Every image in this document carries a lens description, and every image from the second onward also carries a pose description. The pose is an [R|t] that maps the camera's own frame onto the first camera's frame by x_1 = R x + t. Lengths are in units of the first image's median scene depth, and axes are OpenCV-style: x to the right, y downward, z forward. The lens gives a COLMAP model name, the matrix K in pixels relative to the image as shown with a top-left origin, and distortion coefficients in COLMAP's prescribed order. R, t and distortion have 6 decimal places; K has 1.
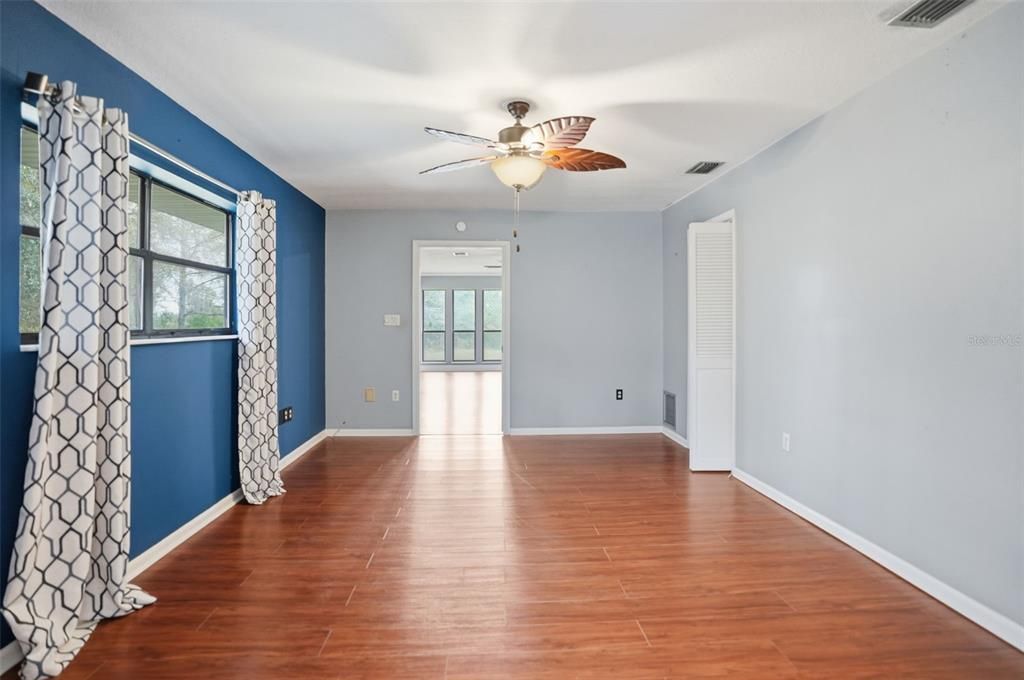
lens RADIAL K [[508.7, 0, 510.0], [0, 508.7, 337.4], [0, 0, 1]] dist [0.001218, 0.000048]
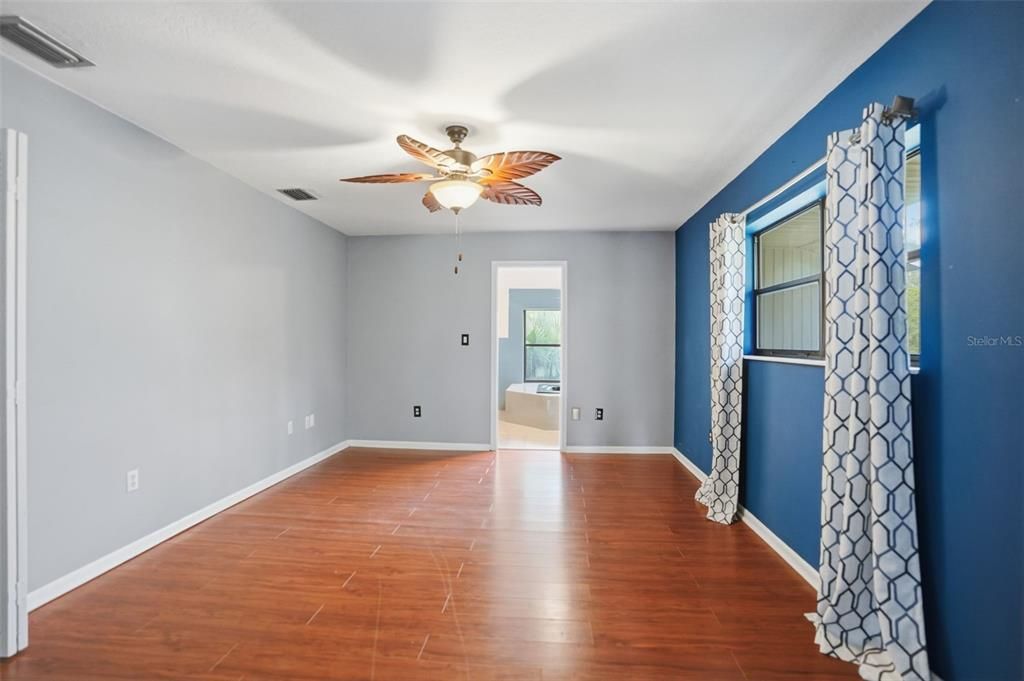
lens RADIAL K [[508.7, 0, 510.0], [0, 508.7, 337.9], [0, 0, 1]] dist [0.001218, 0.000048]
pose [[-0.990849, -0.005580, 0.134861, -0.227867], [-0.004010, 0.999921, 0.011909, -0.053430], [-0.134917, 0.011259, -0.990793, 1.996422]]
